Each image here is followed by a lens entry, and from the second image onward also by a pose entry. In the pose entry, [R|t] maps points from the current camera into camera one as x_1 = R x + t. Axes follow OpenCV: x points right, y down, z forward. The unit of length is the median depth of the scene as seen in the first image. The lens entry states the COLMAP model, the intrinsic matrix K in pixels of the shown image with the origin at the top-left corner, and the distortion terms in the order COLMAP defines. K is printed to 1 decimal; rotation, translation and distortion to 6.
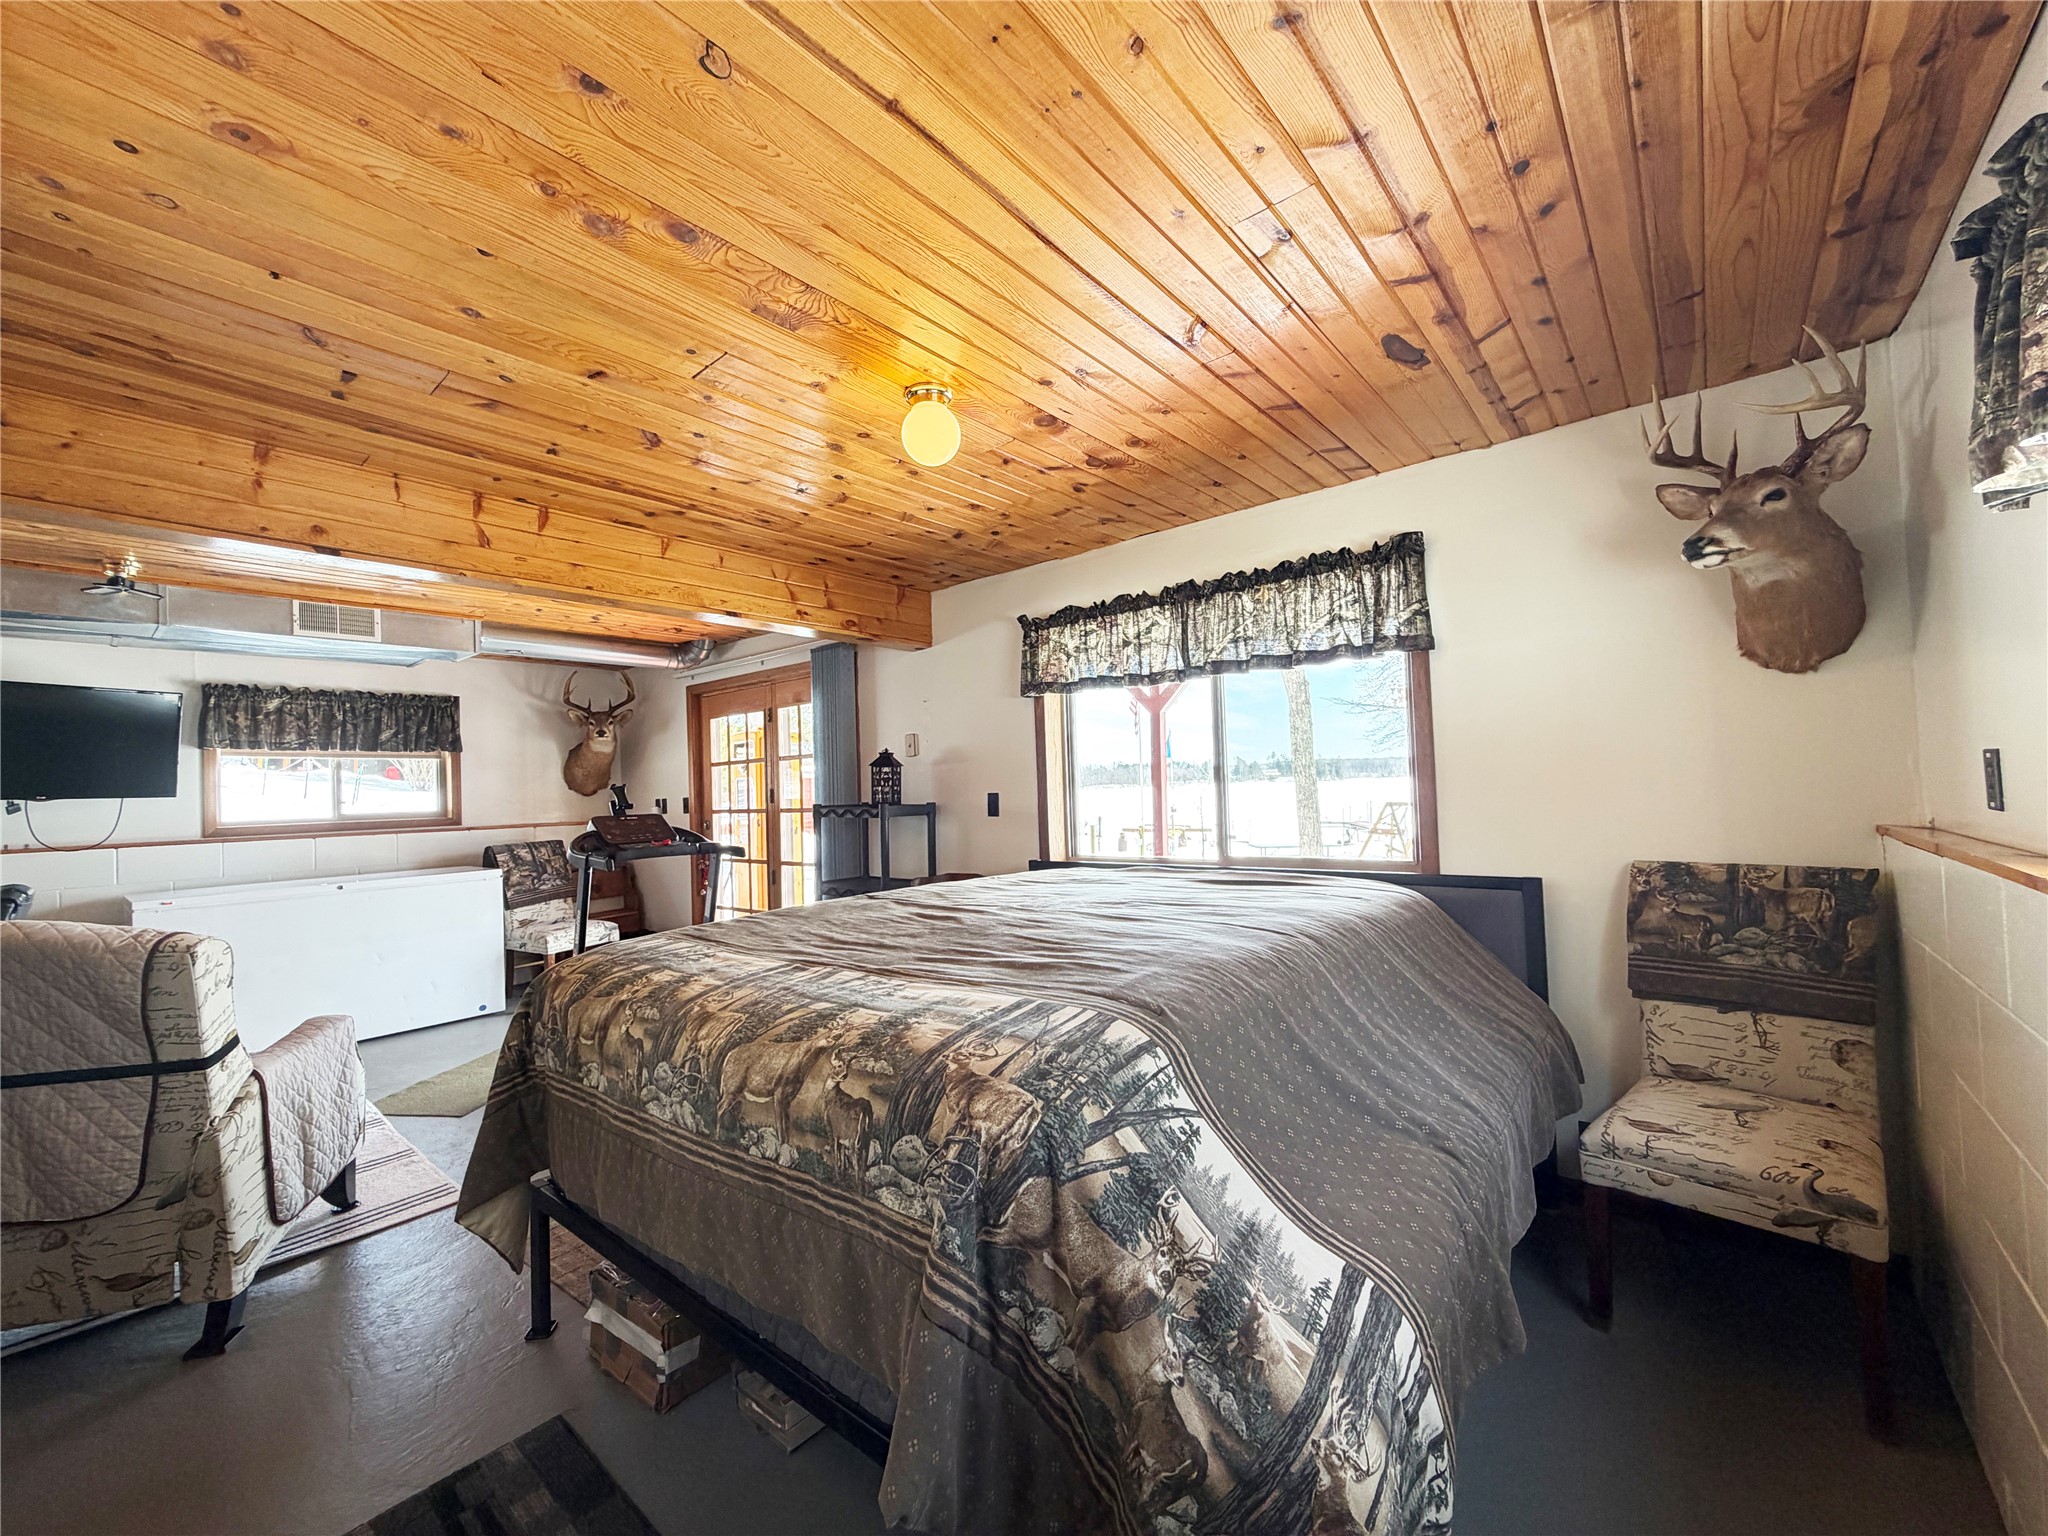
lens RADIAL K [[813.2, 0, 1015.9], [0, 813.2, 767.4], [0, 0, 1]] dist [0.000613, -0.000791]
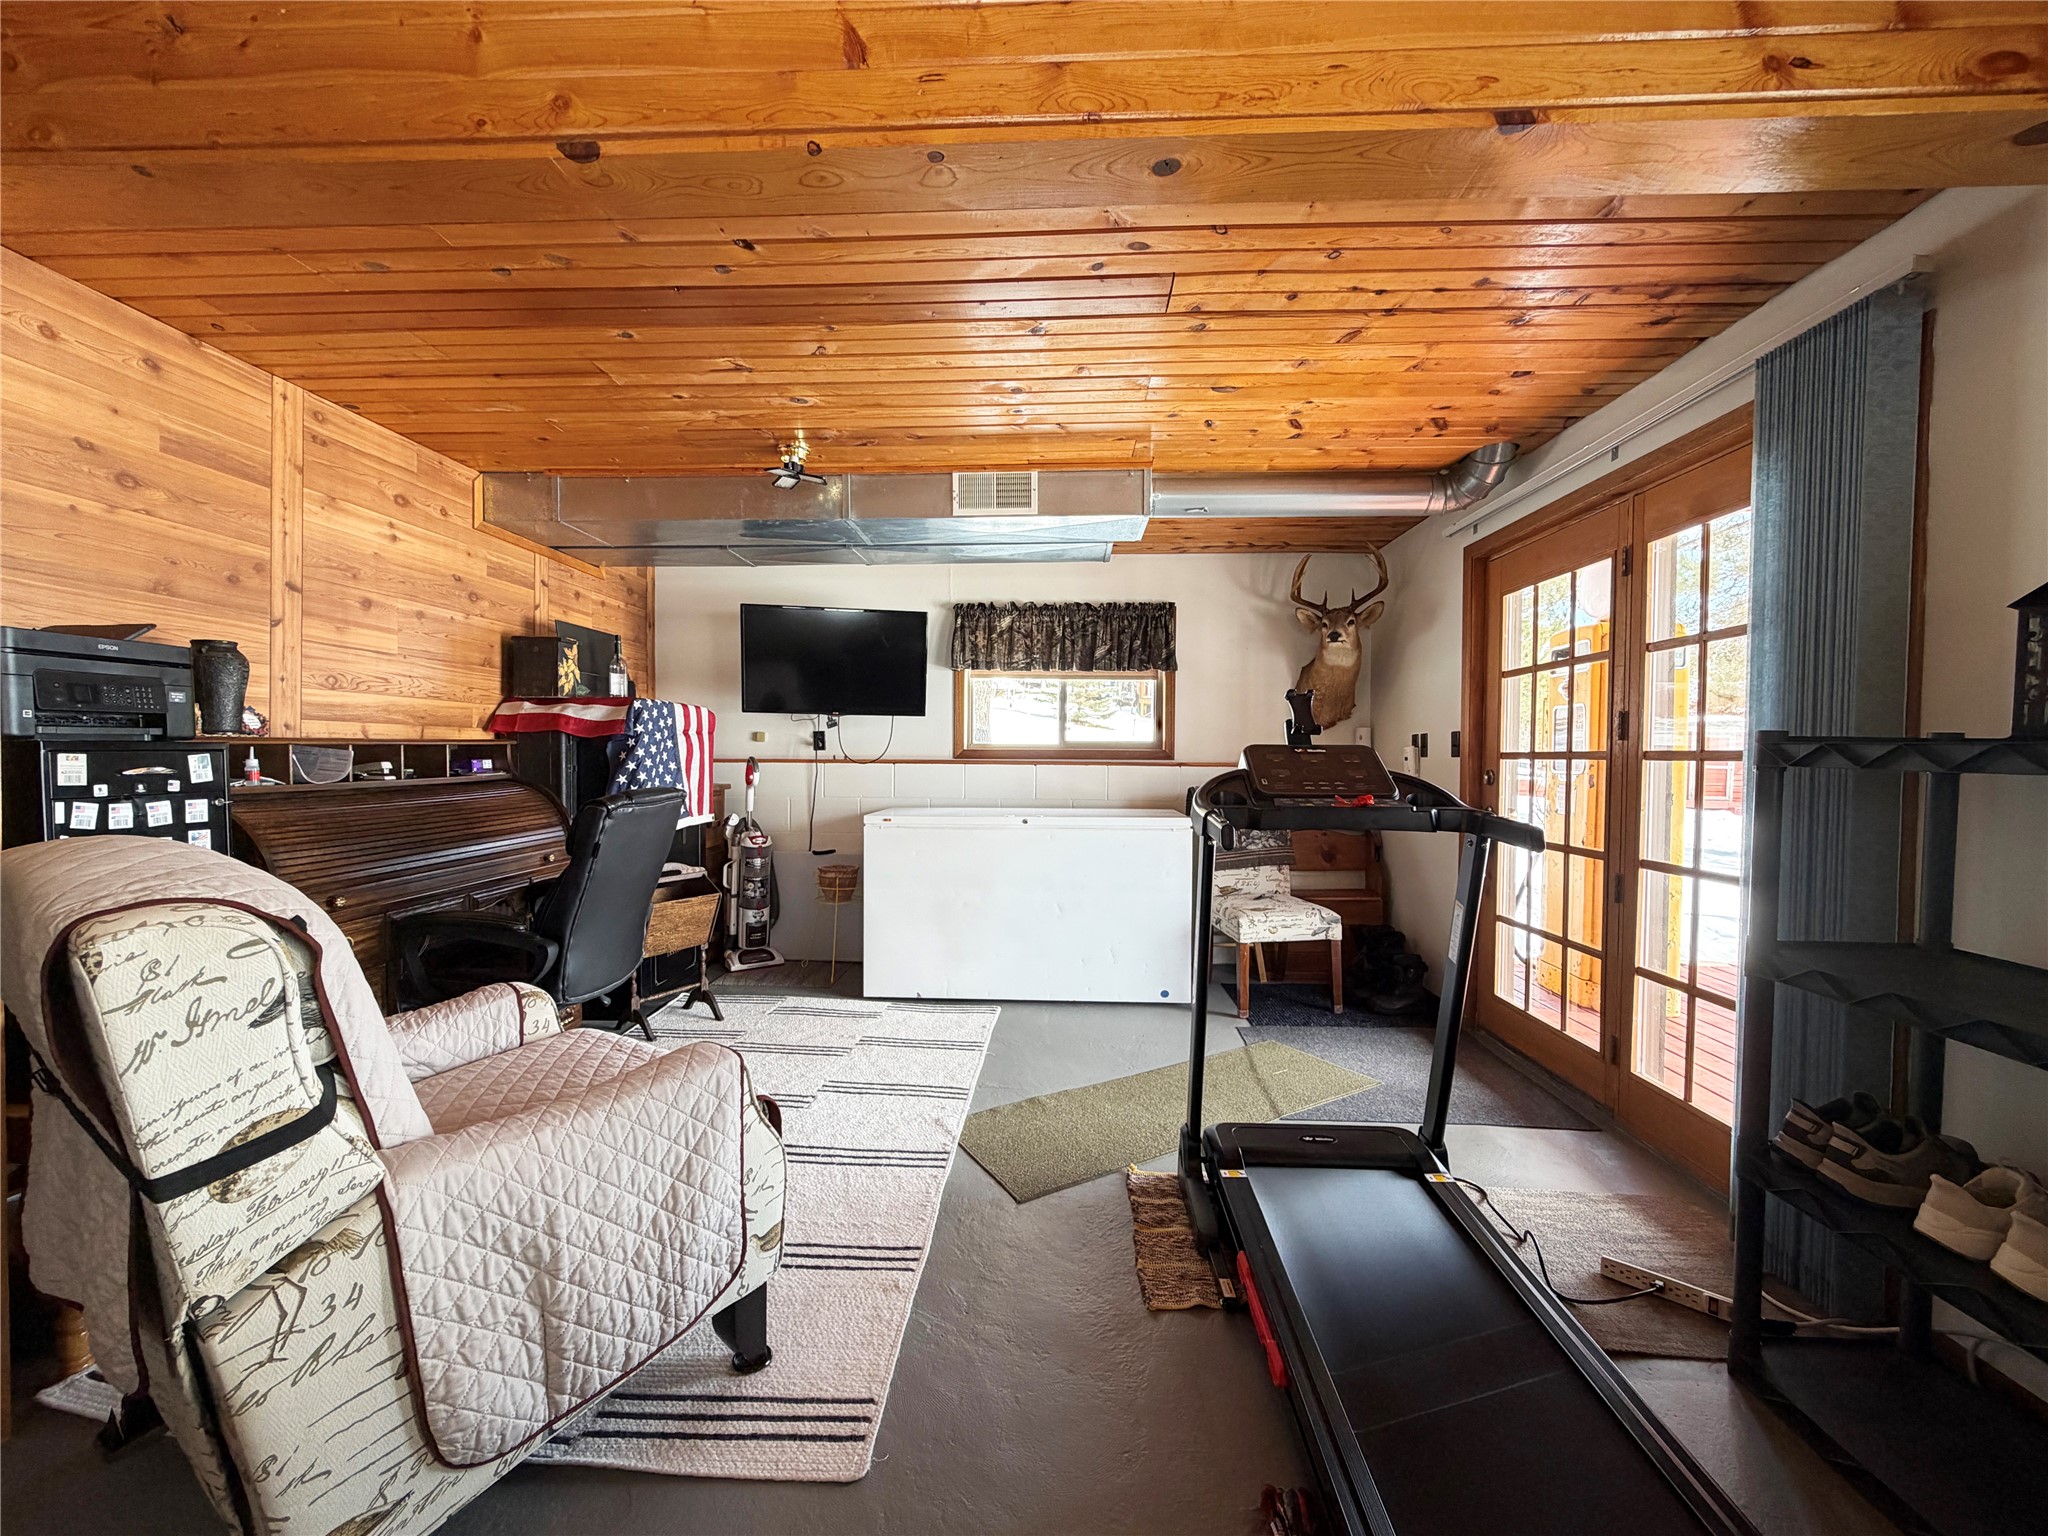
lens RADIAL K [[813.2, 0, 1021.6], [0, 813.2, 770.9], [0, 0, 1]] dist [0.000613, -0.000791]
pose [[0.601835, 0.054368, -0.796768, -0.125837], [-0.006172, 0.997967, 0.063435, 0.033834], [0.798597, -0.033260, 0.600947, 0.412378]]
